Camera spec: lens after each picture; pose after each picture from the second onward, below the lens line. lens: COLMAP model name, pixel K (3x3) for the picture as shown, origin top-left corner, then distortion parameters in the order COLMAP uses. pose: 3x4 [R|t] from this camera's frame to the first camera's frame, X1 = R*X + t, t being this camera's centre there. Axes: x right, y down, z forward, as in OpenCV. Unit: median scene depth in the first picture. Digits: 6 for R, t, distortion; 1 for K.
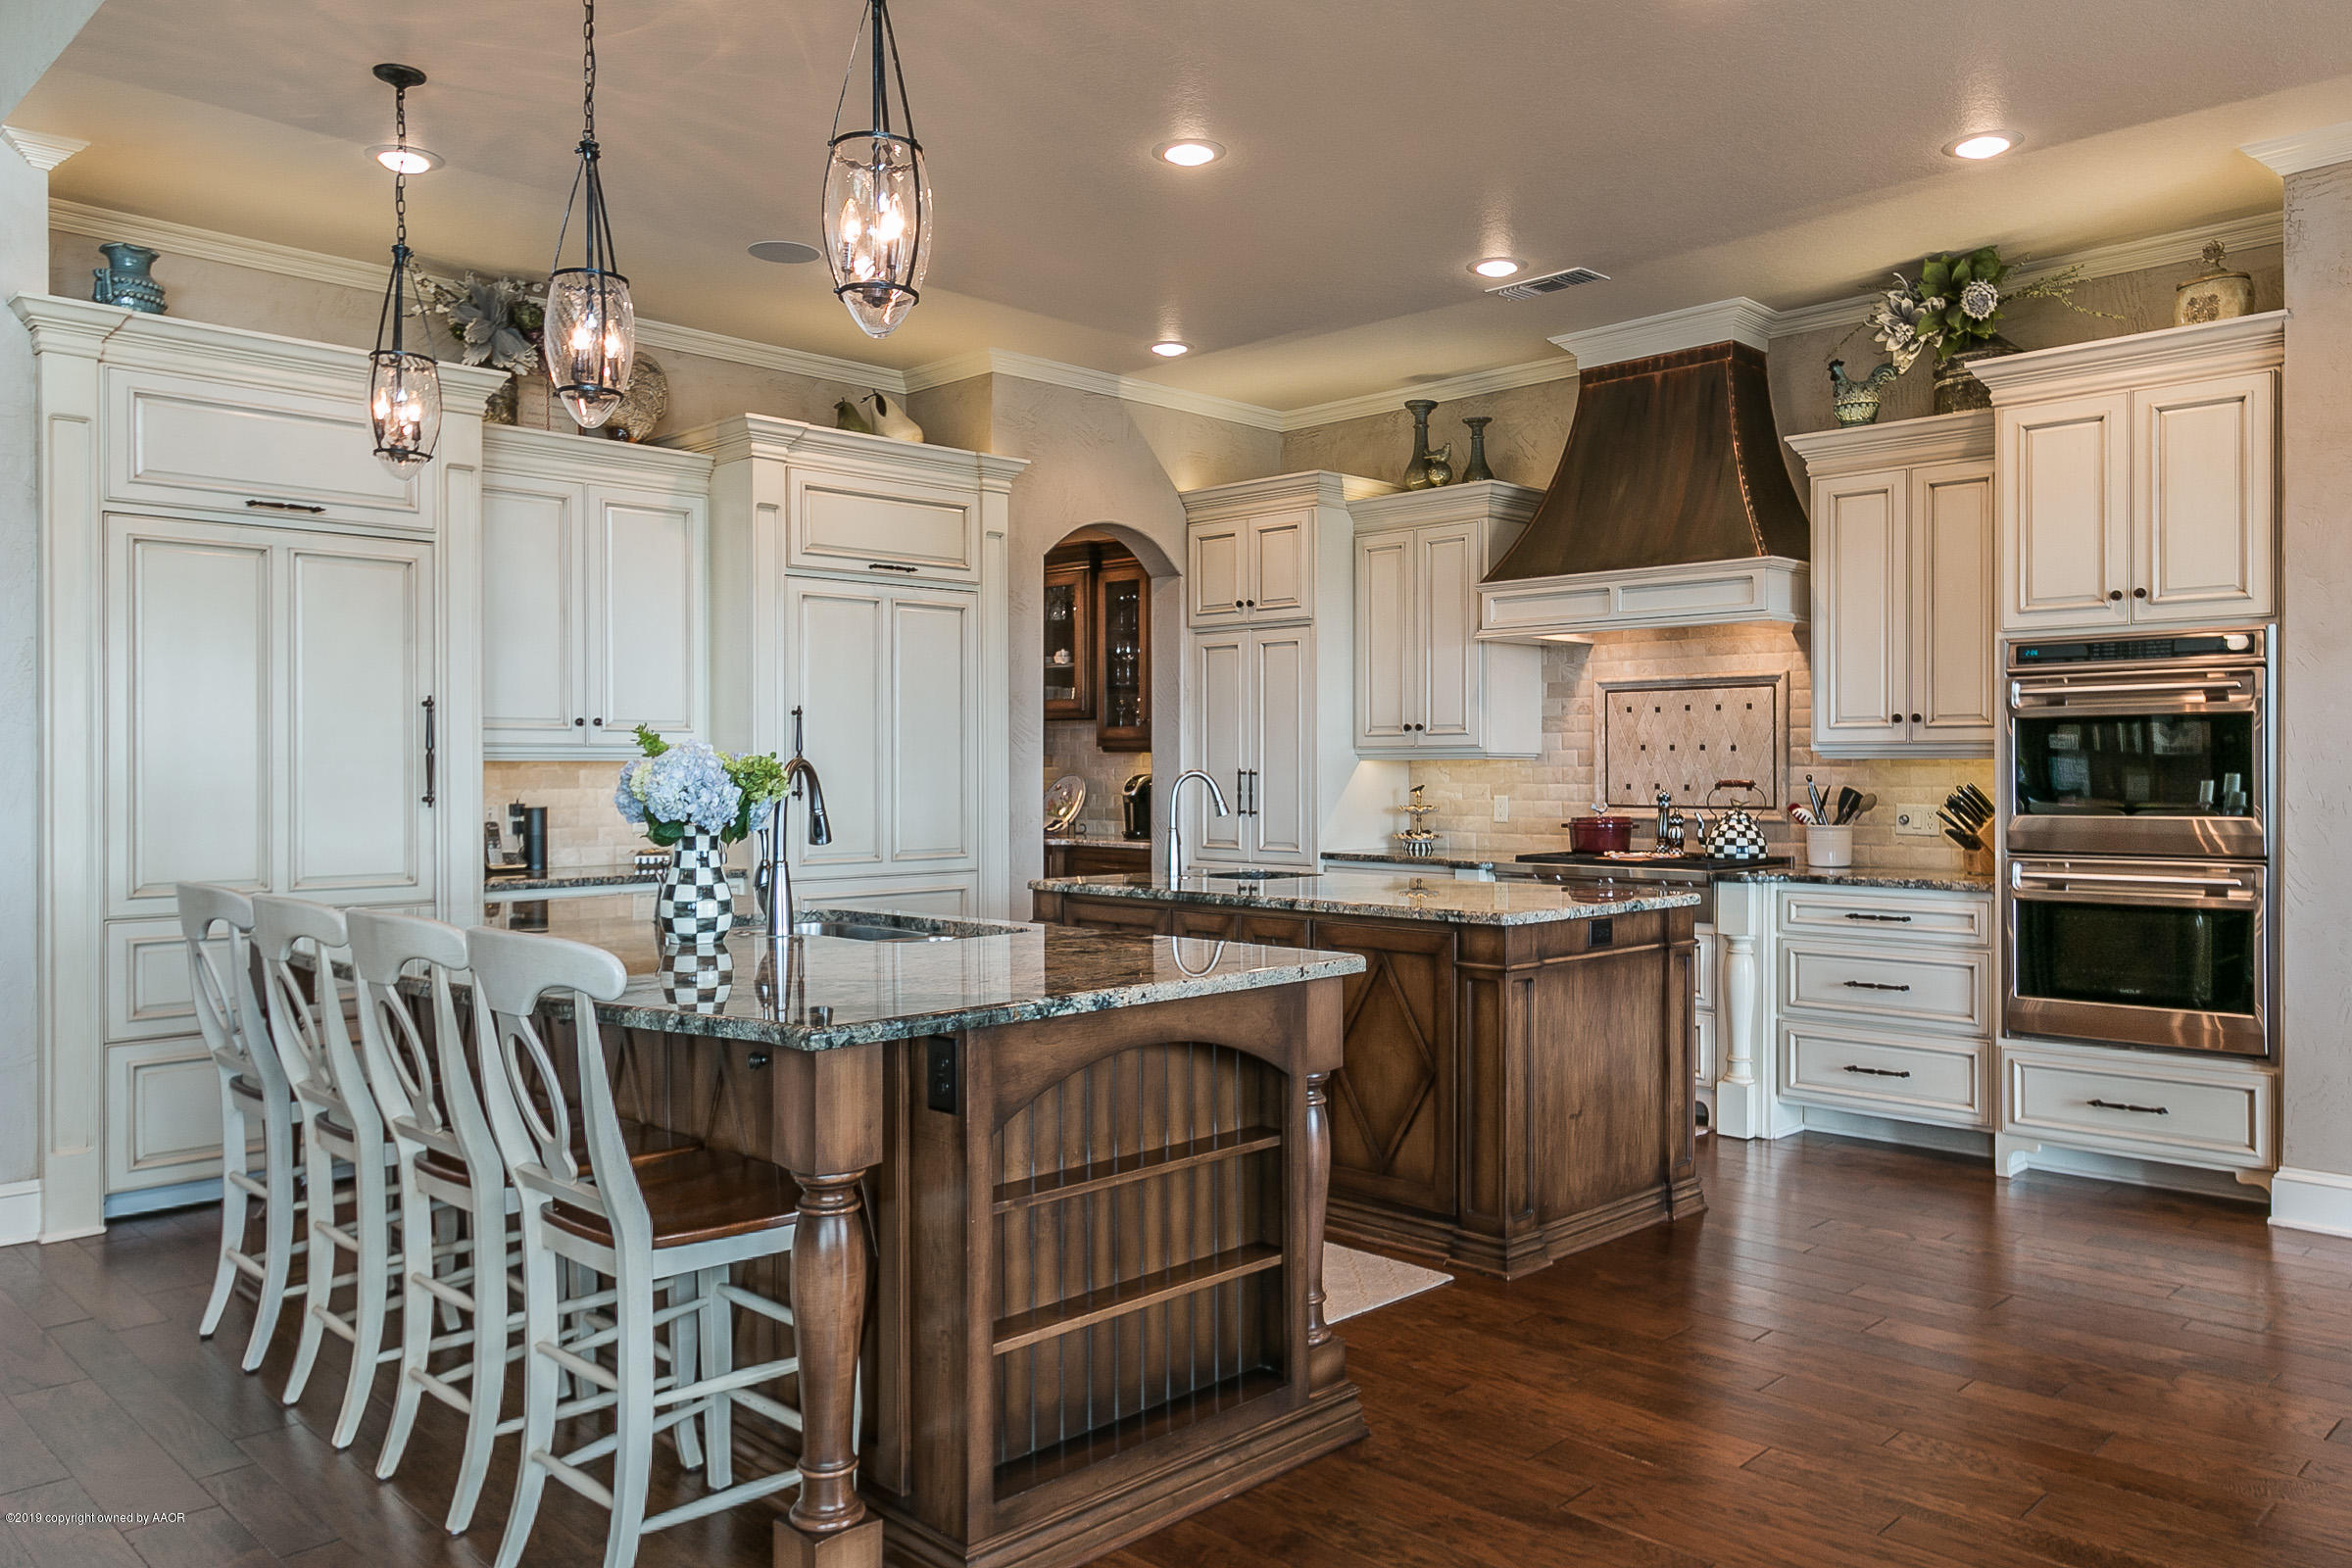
lens RADIAL K [[1626.0, 0, 1174.6], [0, 1626.0, 784.7], [0, 0, 1]] dist [-0.001637, -0.001573]
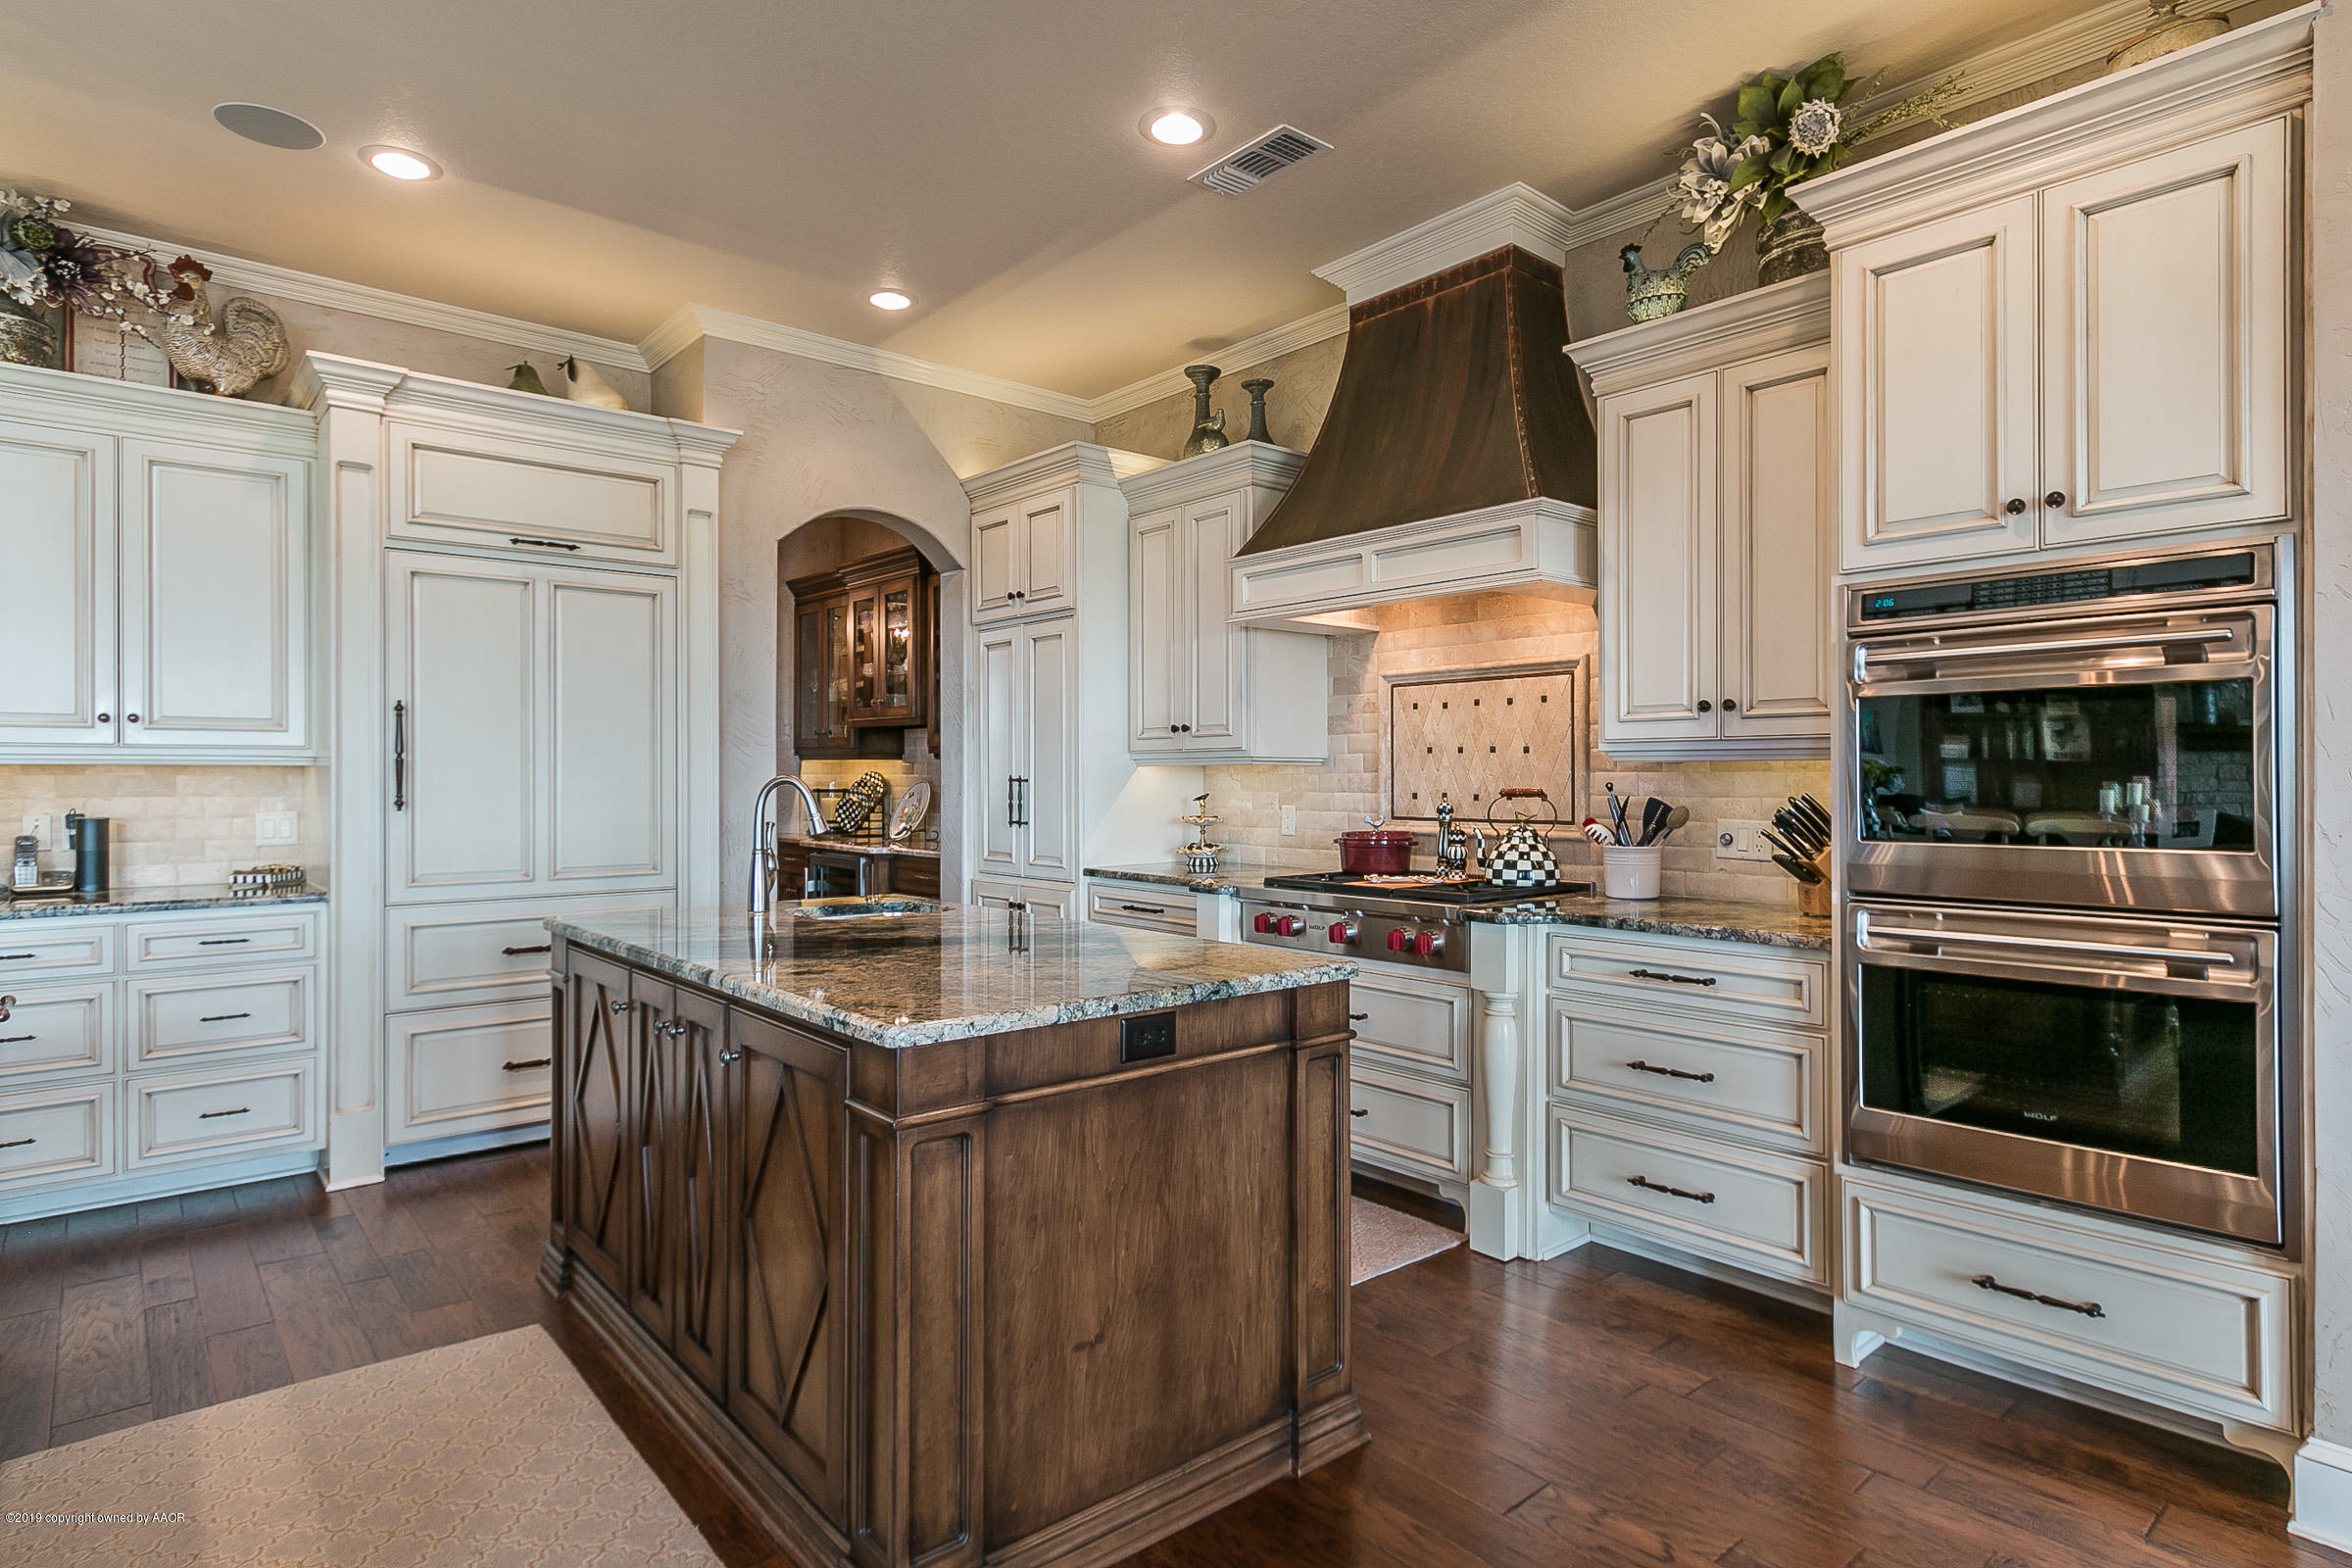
lens RADIAL K [[1223.5, 0, 1174.7], [0, 1223.5, 782.6], [0, 0, 1]] dist [0.004206, 0.000174]
pose [[0.997699, 0.000575, -0.067793, 0.230165], [-0.000964, 0.999983, -0.005706, -0.002284], [0.067789, 0.005758, 0.997683, 0.405489]]
